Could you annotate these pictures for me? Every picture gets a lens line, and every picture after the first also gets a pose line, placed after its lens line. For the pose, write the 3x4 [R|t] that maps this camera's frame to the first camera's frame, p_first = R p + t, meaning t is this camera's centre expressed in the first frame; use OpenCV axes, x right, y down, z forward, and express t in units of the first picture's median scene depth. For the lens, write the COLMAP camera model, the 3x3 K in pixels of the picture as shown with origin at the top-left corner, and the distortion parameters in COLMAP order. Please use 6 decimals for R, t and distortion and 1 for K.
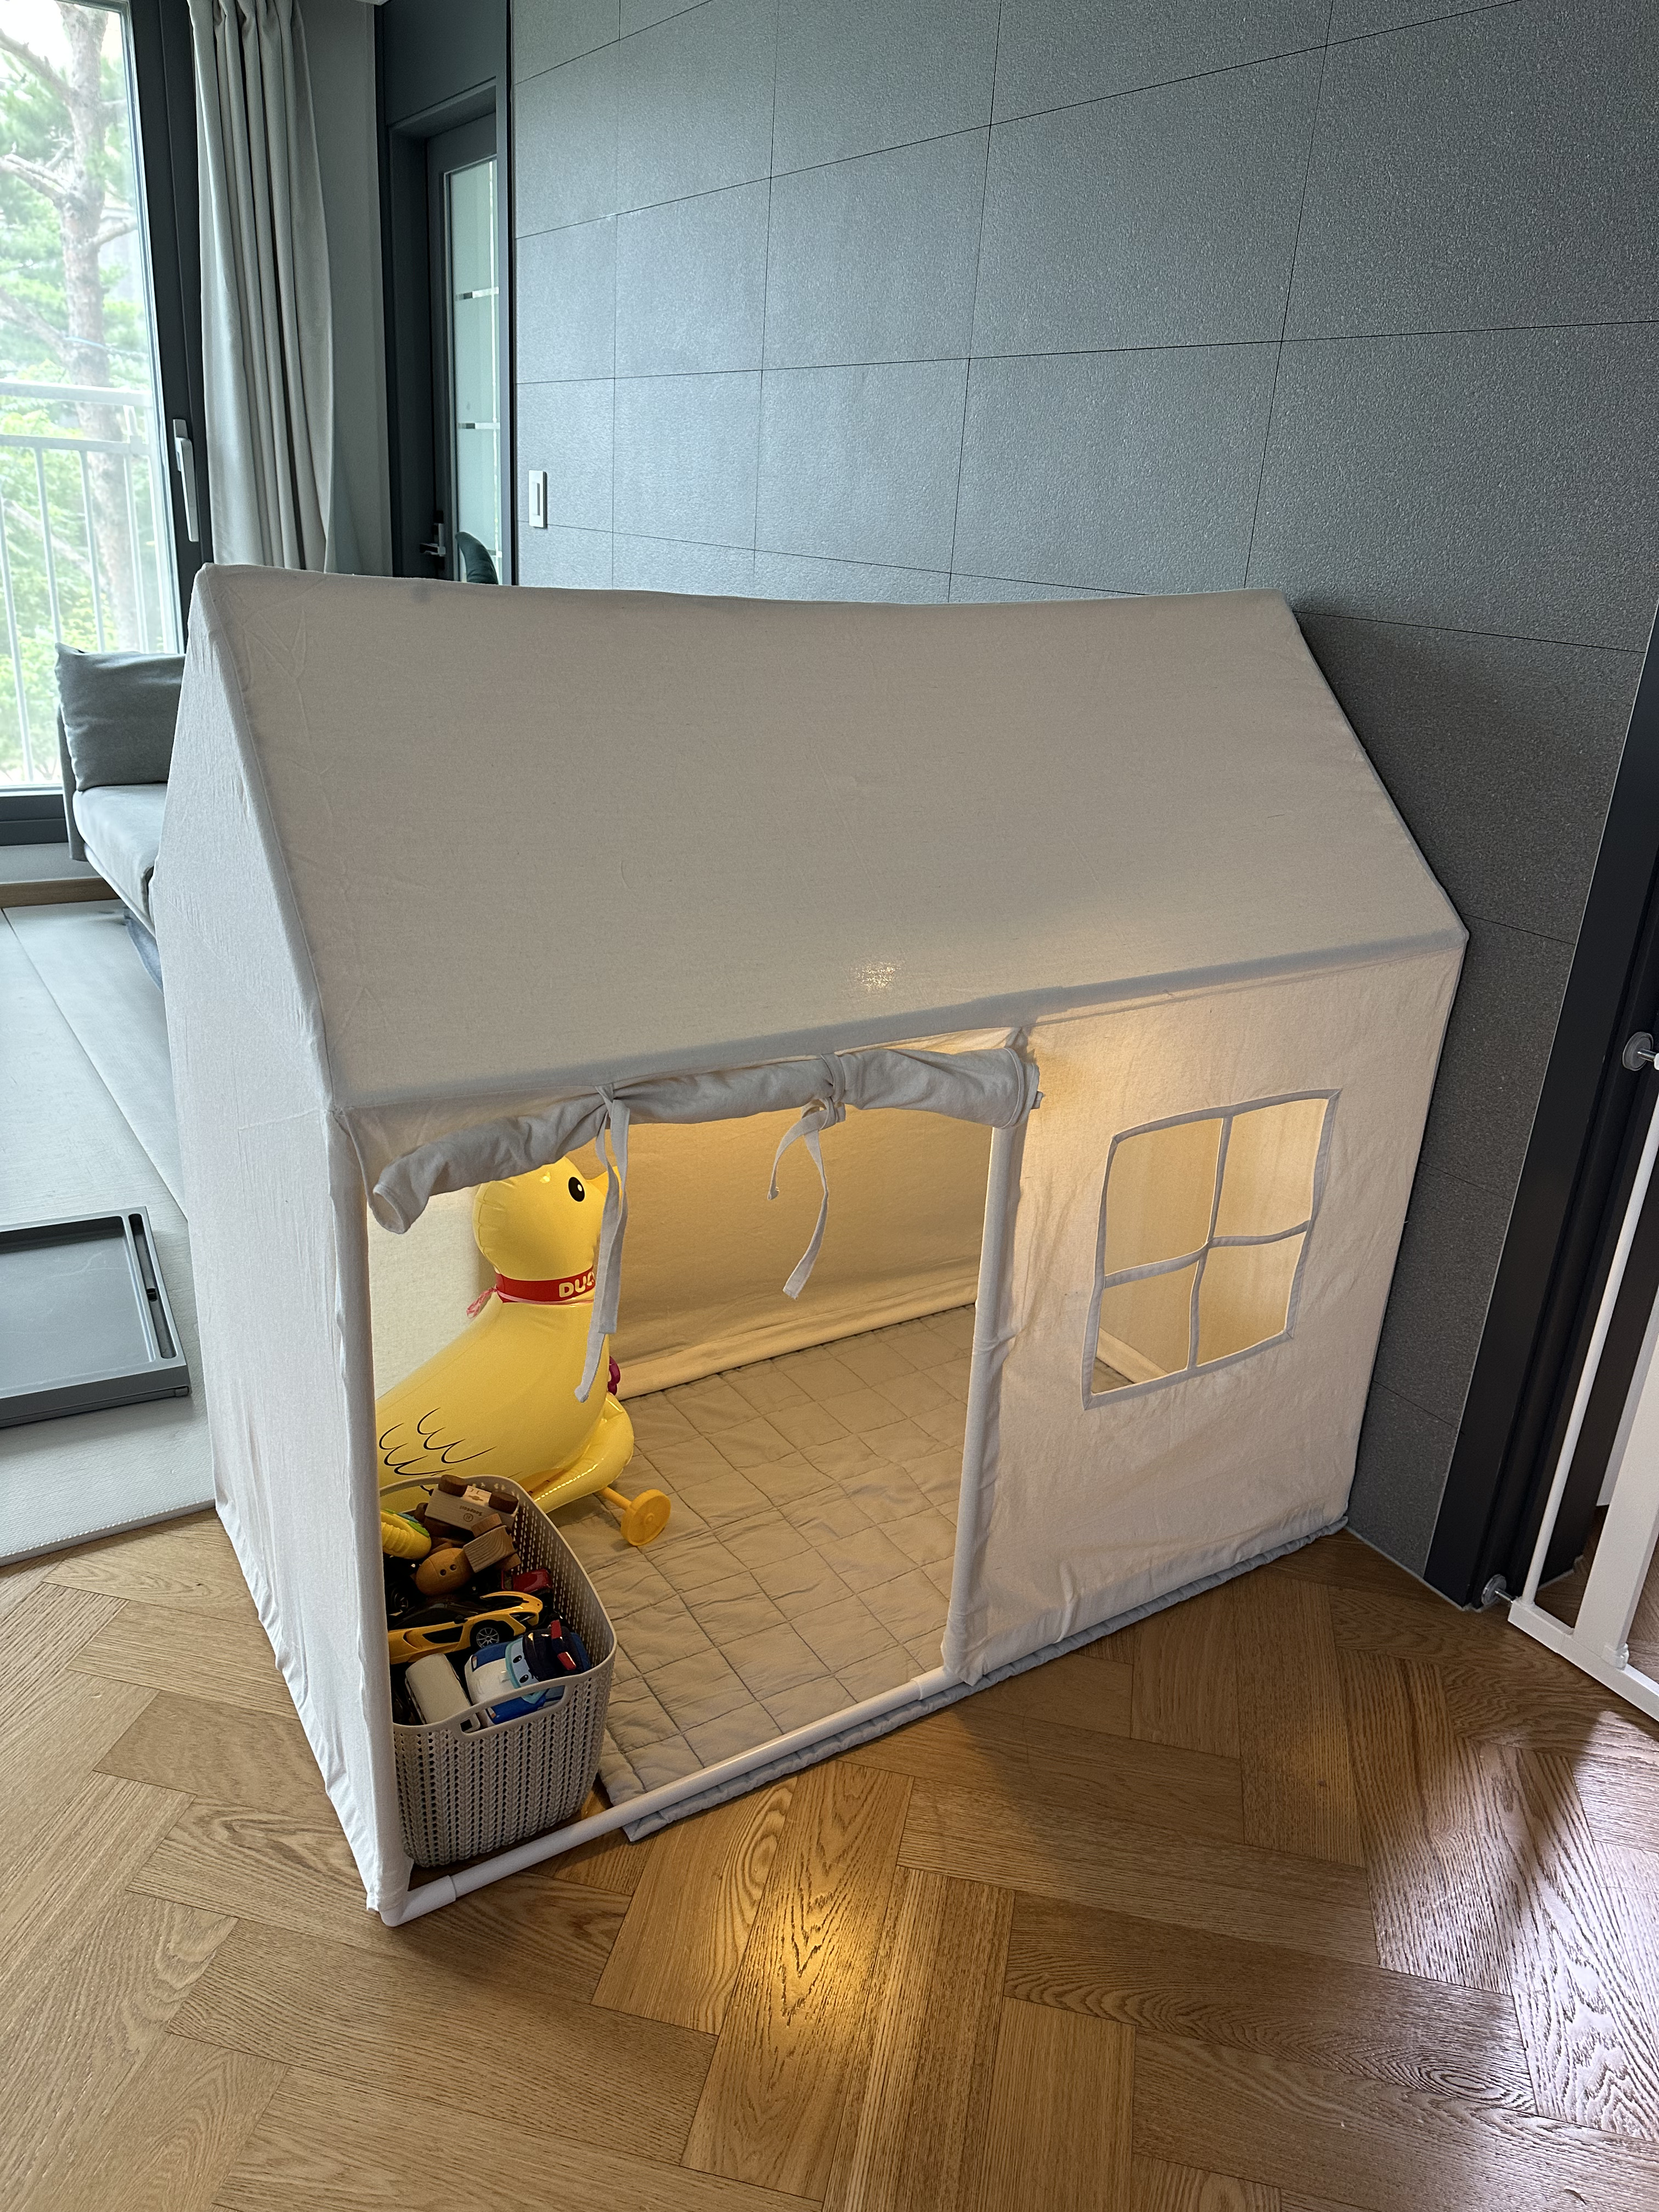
lens RADIAL K [[1571.5, 0, 816.5], [0, 1571.5, 1099.8], [0, 0, 1]] dist [0.032649, -0.037068]
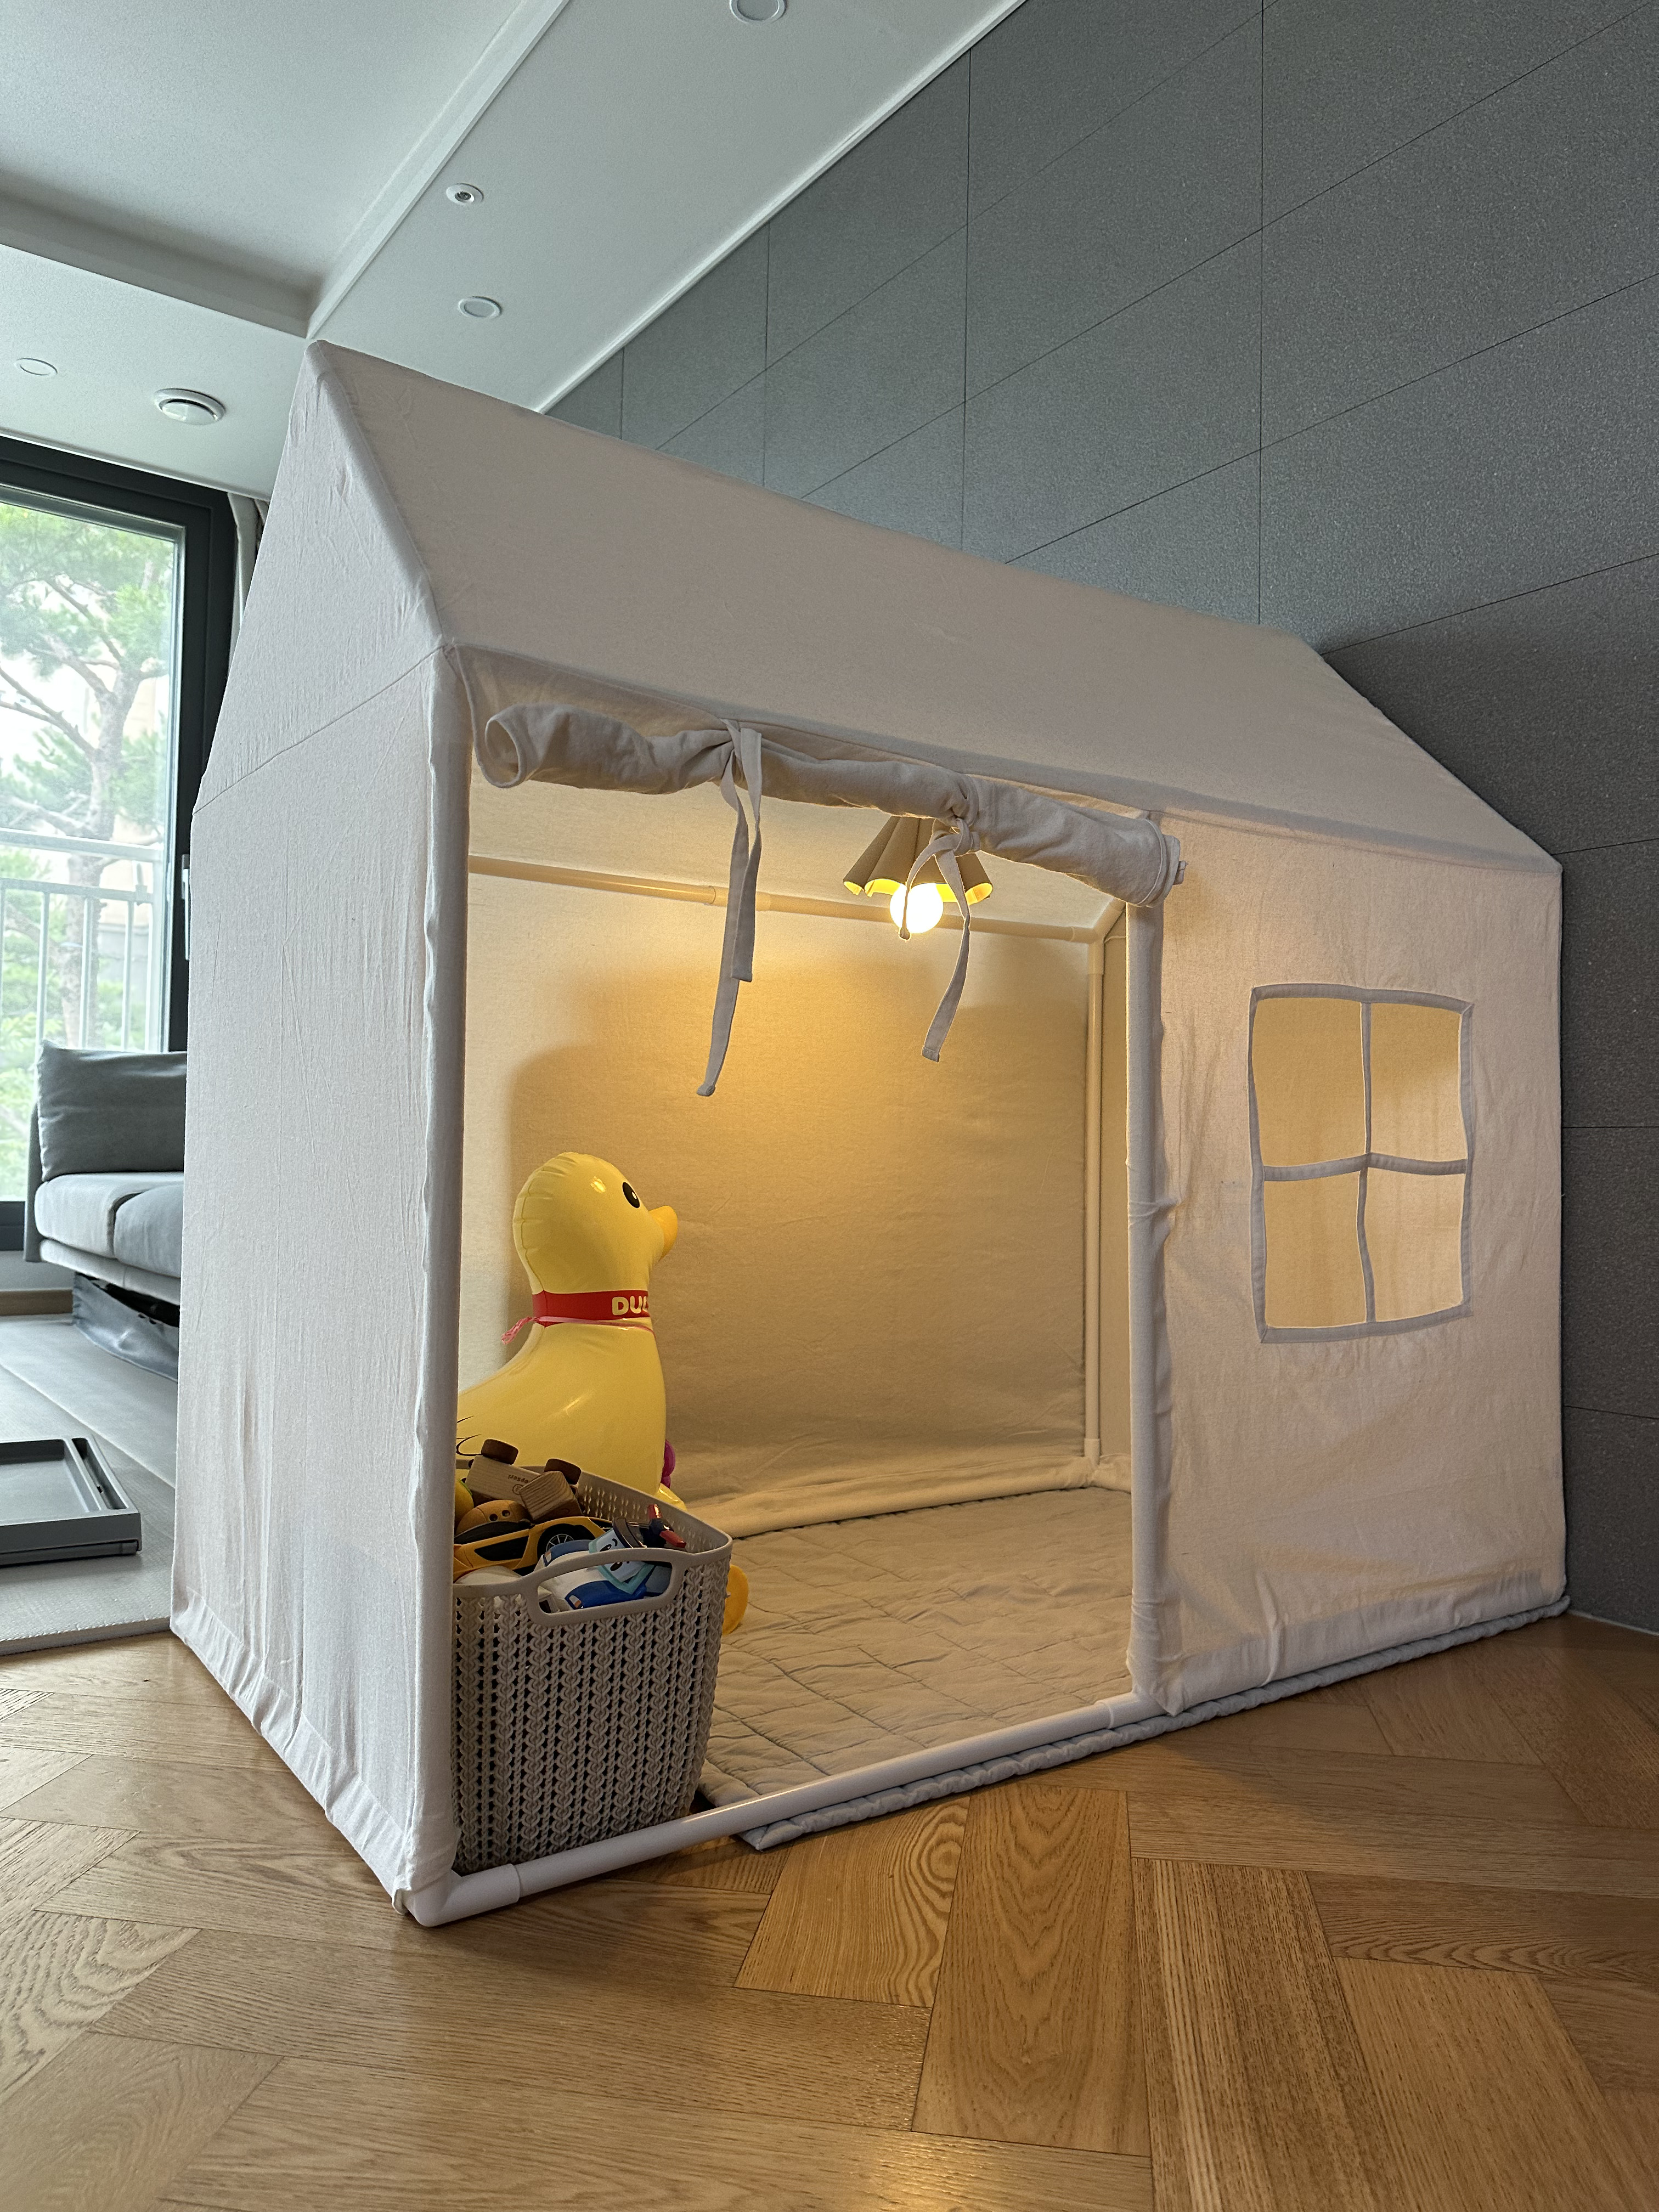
lens RADIAL K [[1571.5, 0, 815.1], [0, 1571.5, 1090.7], [0, 0, 1]] dist [0.032649, -0.037068]
pose [[0.998008, -0.039467, 0.049225, -0.104211], [0.055733, 0.917153, -0.394619, 0.404364], [-0.029572, 0.396577, 0.917525, 0.194578]]
